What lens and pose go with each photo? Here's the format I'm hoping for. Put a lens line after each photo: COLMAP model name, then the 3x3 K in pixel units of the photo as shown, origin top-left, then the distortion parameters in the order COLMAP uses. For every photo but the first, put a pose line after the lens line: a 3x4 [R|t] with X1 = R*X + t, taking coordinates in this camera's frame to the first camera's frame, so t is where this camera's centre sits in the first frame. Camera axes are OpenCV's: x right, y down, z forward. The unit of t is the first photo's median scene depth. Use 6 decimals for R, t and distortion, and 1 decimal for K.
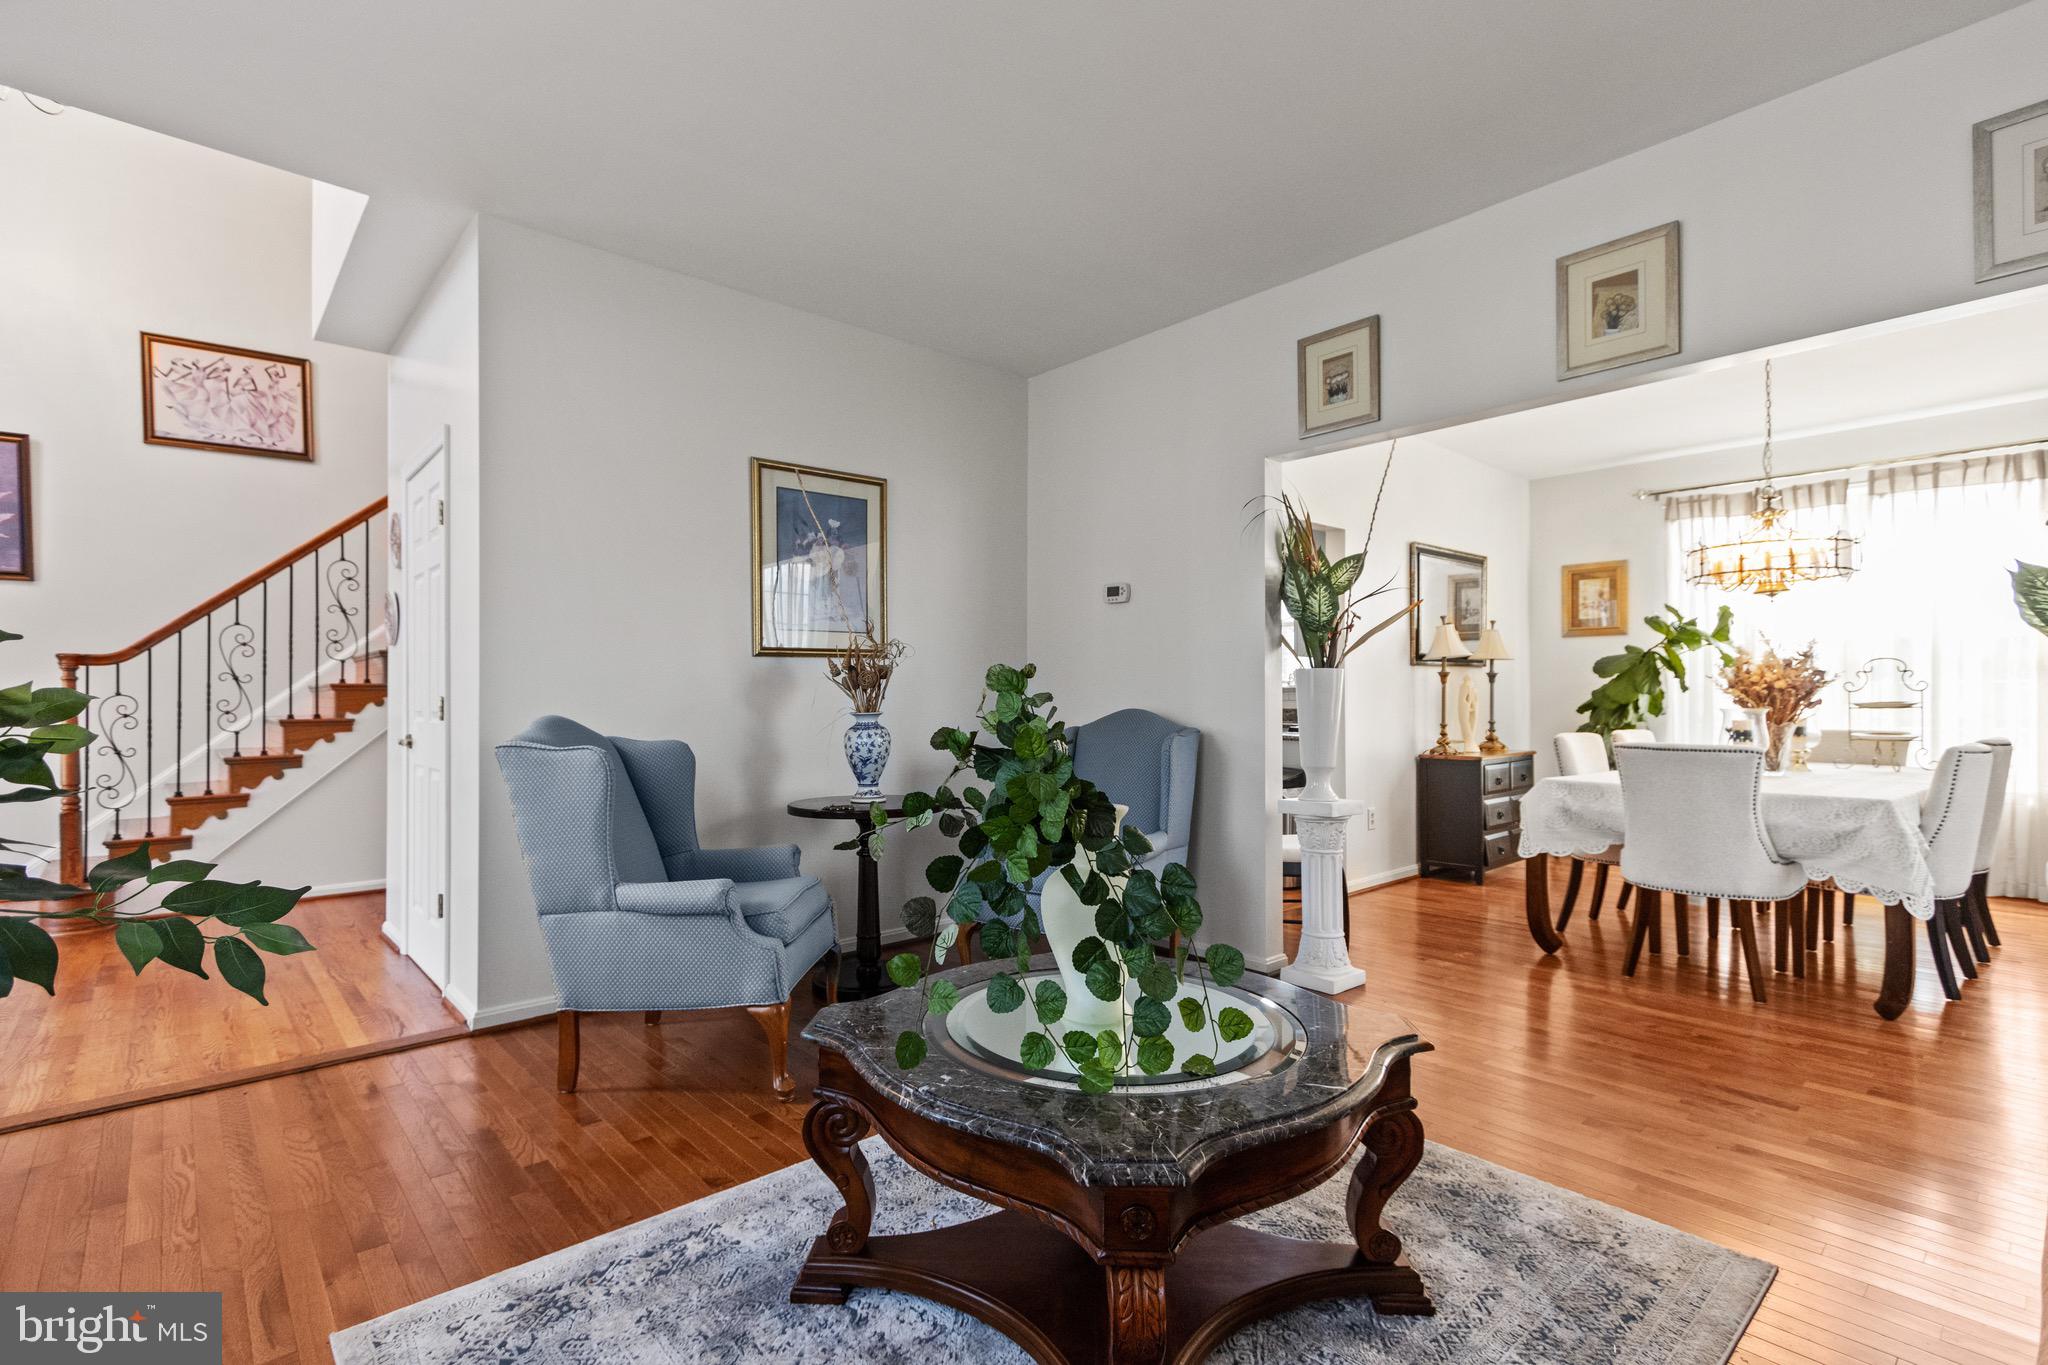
lens RADIAL K [[962.8, 0, 1003.1], [0, 962.8, 685.6], [0, 0, 1]] dist [0.009313, -0.004651]
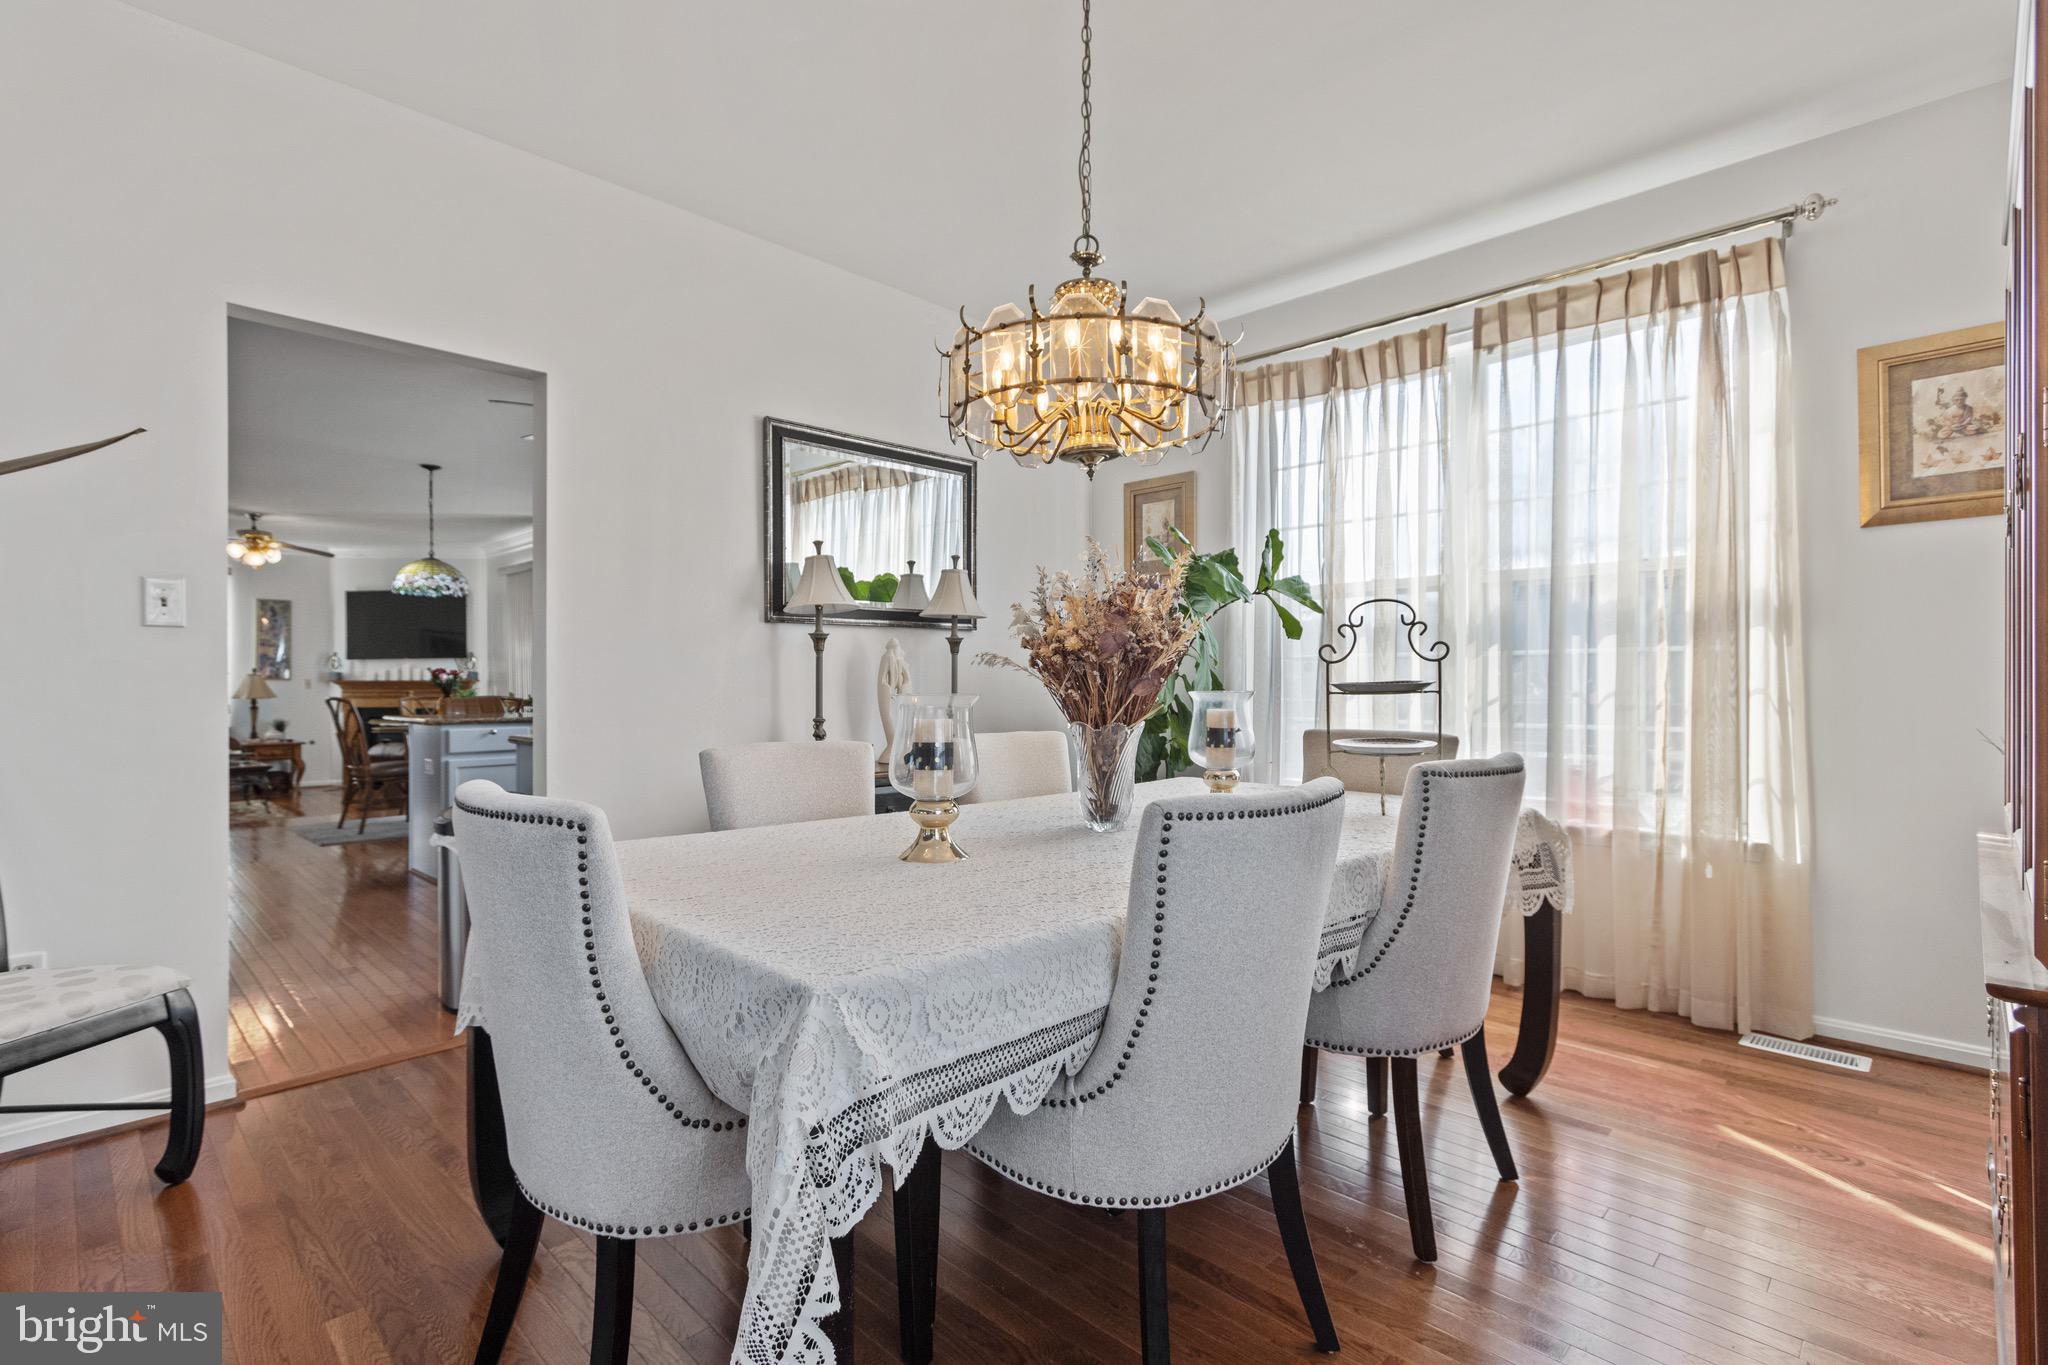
lens RADIAL K [[962.8, 0, 1026.9], [0, 962.8, 684.7], [0, 0, 1]] dist [0.009313, -0.004651]
pose [[0.997172, 0.002627, 0.075108, 0.541306], [-0.003583, 0.999914, 0.012593, 0.009938], [-0.075069, -0.012827, 0.997096, 0.387199]]
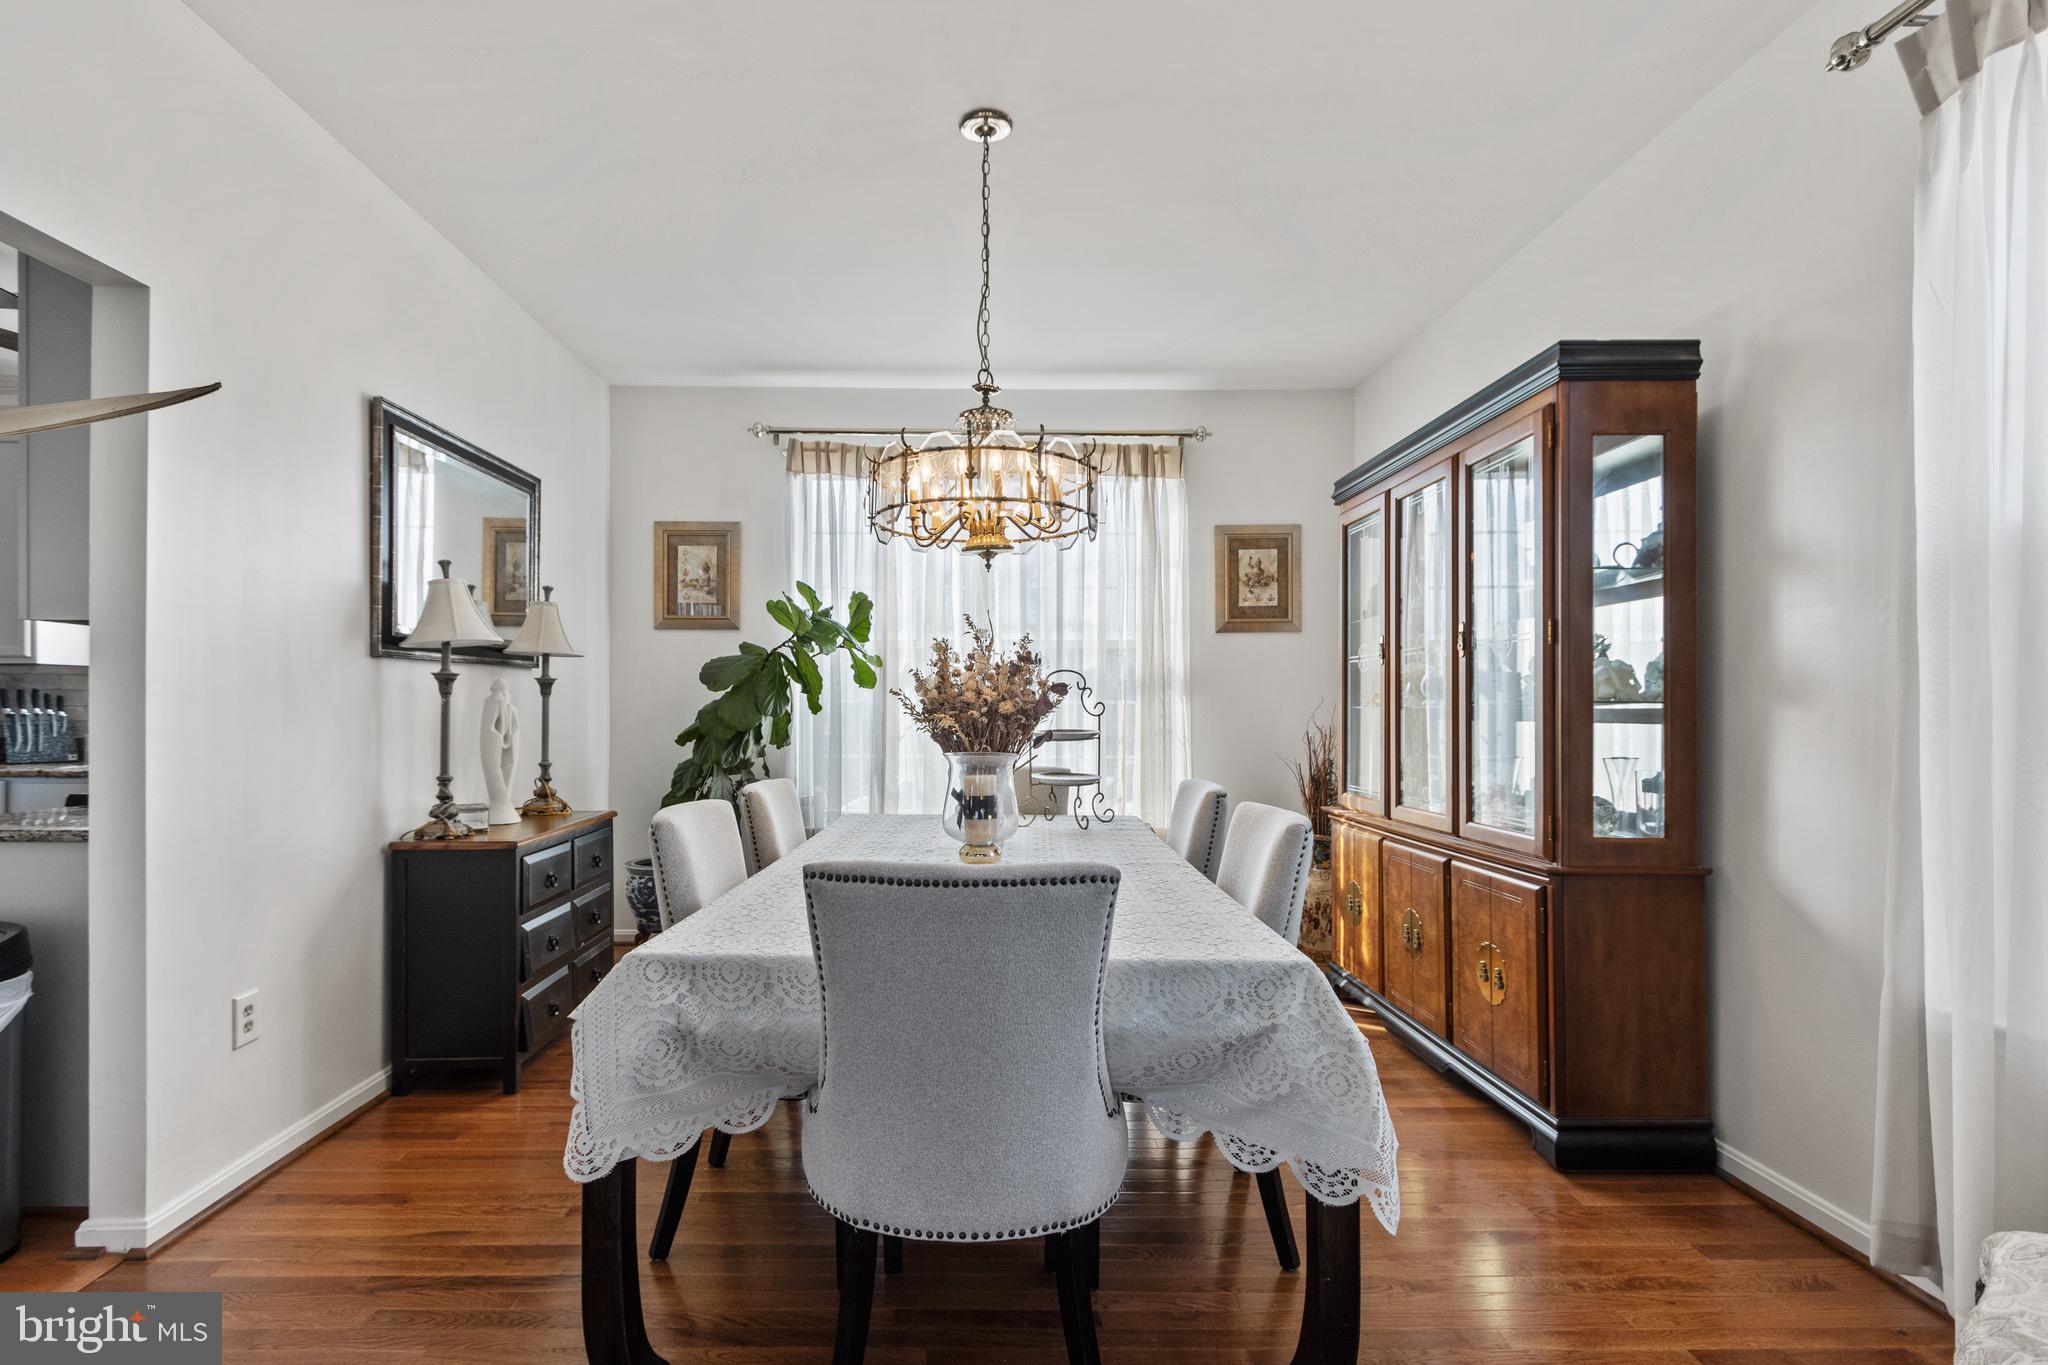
lens RADIAL K [[962.8, 0, 972.6], [0, 962.8, 724.0], [0, 0, 1]] dist [0.009313, -0.004651]
pose [[0.656118, -0.008051, 0.754615, 0.256652], [-0.014176, 0.999635, 0.022990, -0.003095], [-0.754525, -0.025781, 0.655765, 0.461089]]
